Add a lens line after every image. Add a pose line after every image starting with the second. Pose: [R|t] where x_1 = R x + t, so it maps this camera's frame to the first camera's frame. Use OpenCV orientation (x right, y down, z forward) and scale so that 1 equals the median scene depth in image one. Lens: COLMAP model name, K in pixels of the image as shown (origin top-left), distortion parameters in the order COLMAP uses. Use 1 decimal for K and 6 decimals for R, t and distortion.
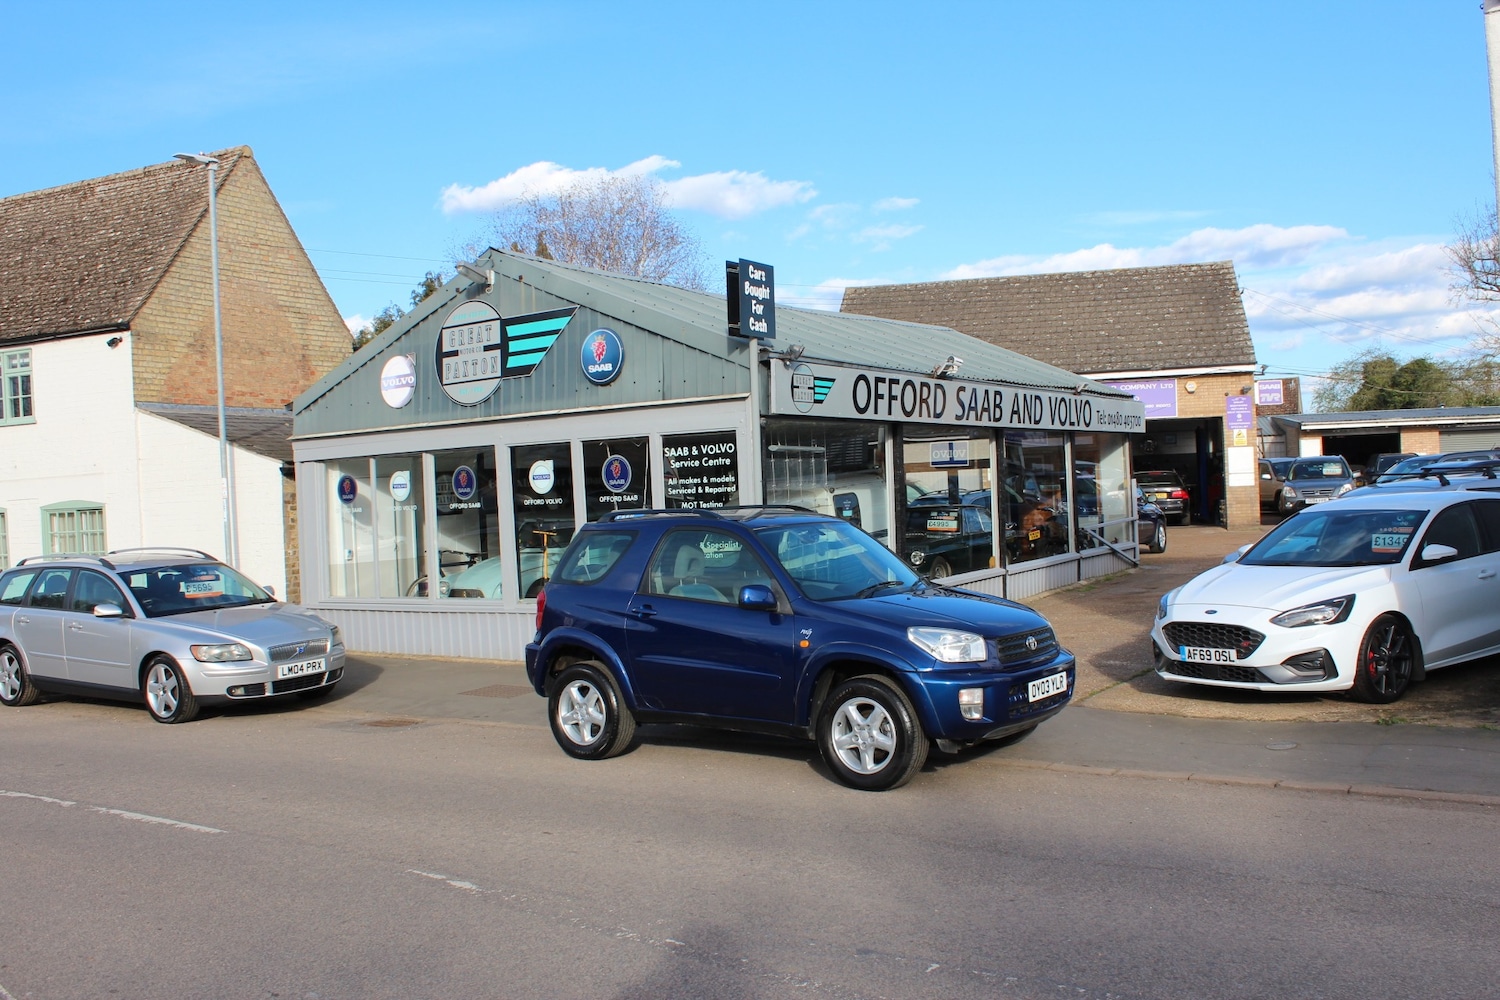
lens RADIAL K [[1397.3, 0, 750.0], [0, 1397.3, 500.0], [0, 0, 1]] dist [-0.181441, 0.000768]
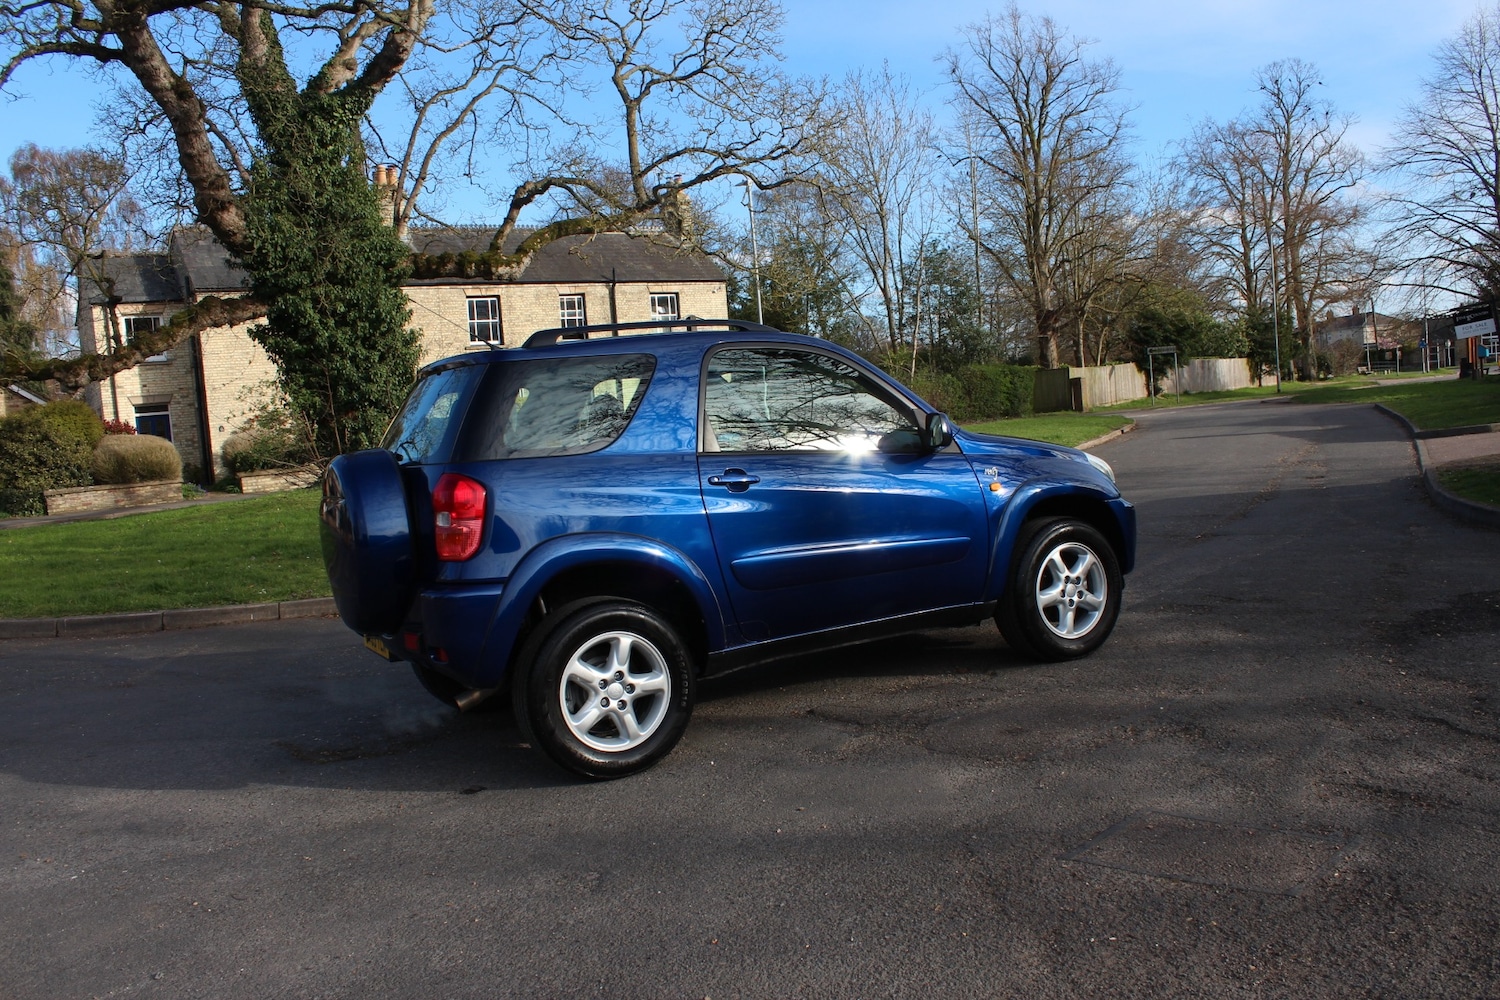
lens RADIAL K [[1262.5, 0, 767.2], [0, 1262.5, 524.4], [0, 0, 1]] dist [-0.164019, 0.149939]
pose [[0.373436, -0.072725, 0.924801, -0.626487], [0.085906, 0.995349, 0.043584, 0.084811], [-0.923670, 0.063170, 0.377947, 0.869528]]
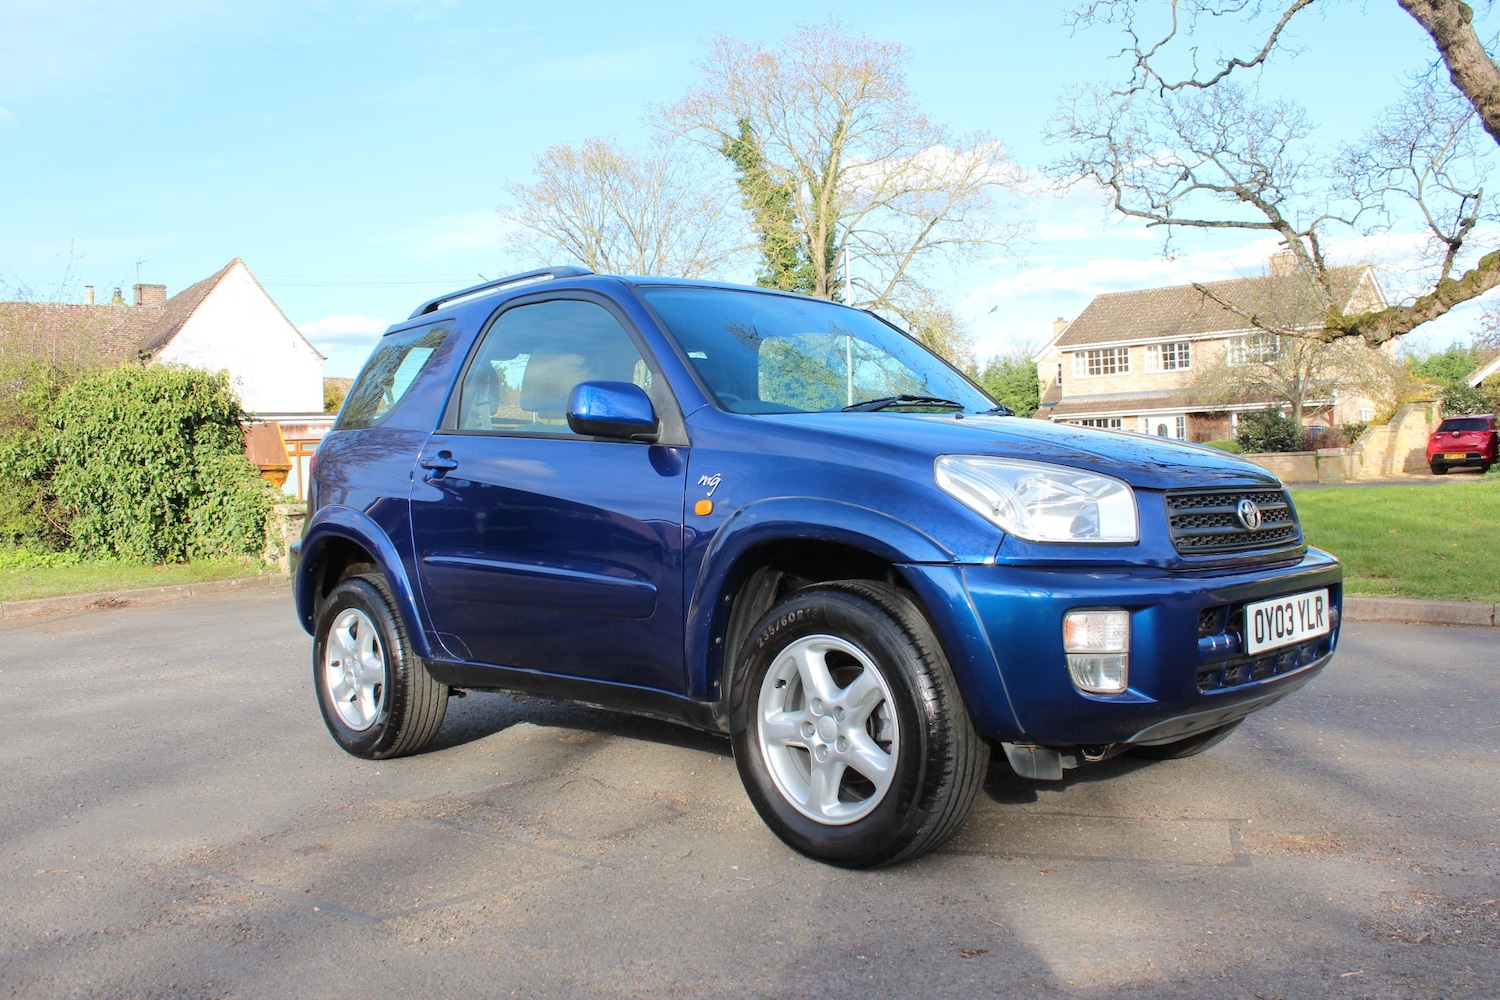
lens RADIAL K [[1300.9, 0, 775.4], [0, 1300.9, 500.3], [0, 0, 1]] dist [-0.170558, 0.170475]
pose [[0.993875, 0.009098, -0.110138, 0.105440], [-0.008960, 0.999958, 0.001745, 0.100818], [0.110149, -0.000748, 0.993915, 0.611381]]
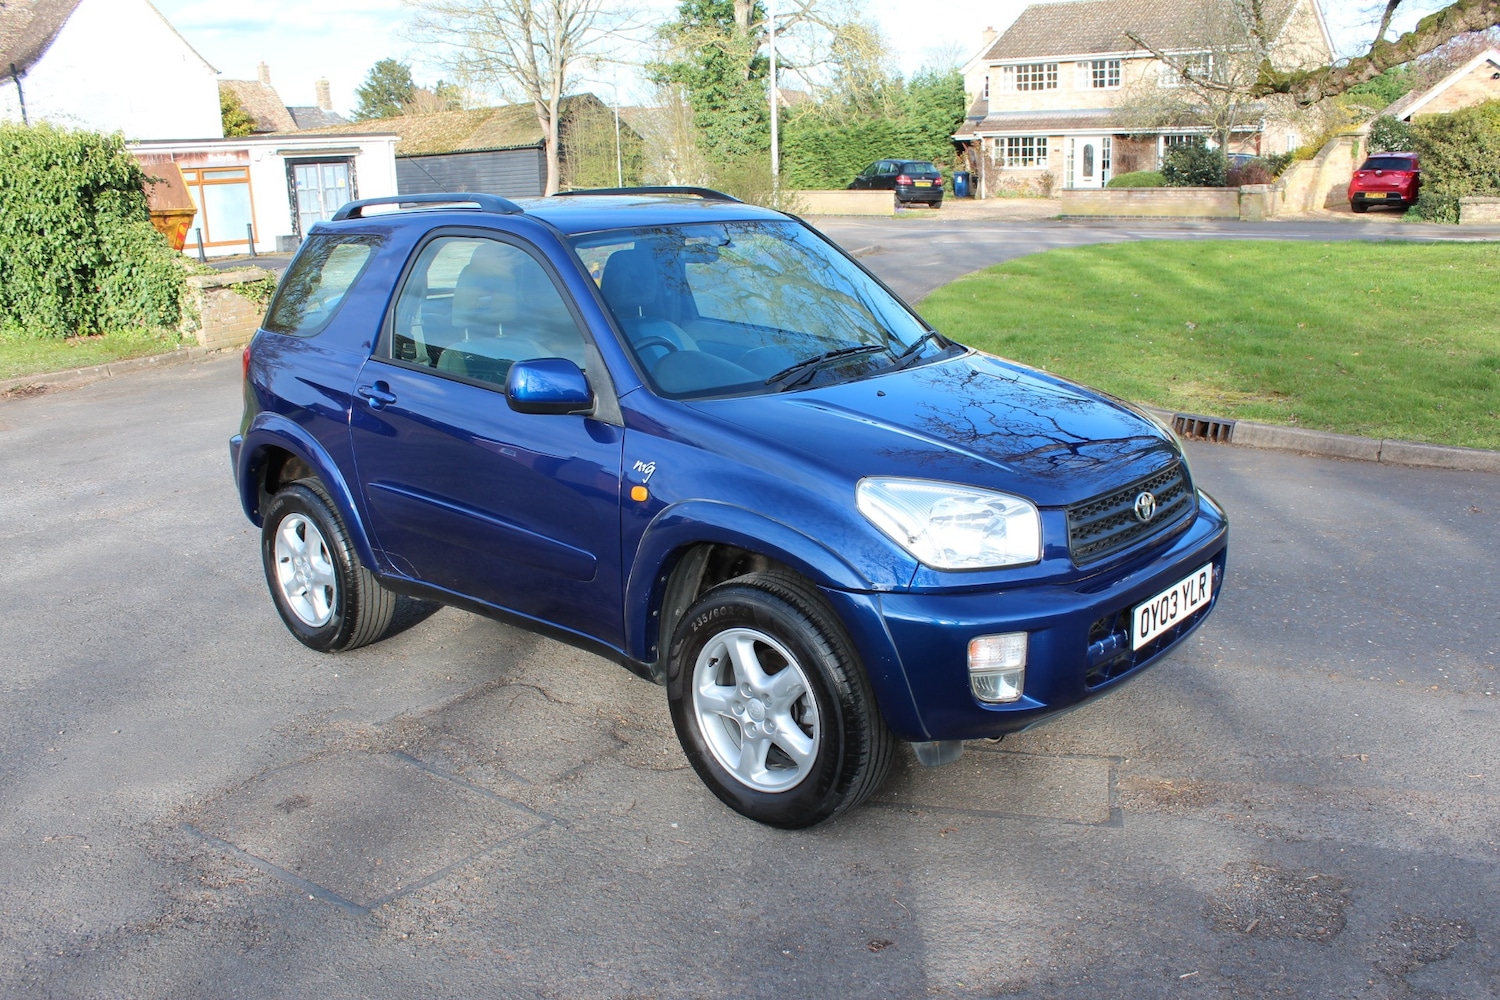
lens RADIAL K [[1300.9, 0, 773.5], [0, 1300.9, 509.3], [0, 0, 1]] dist [-0.166900, 0.164383]
pose [[0.998593, 0.027363, -0.045417, 0.102809], [-0.015697, 0.970717, 0.239711, 0.006004], [0.050646, -0.238661, 0.969781, 0.594911]]
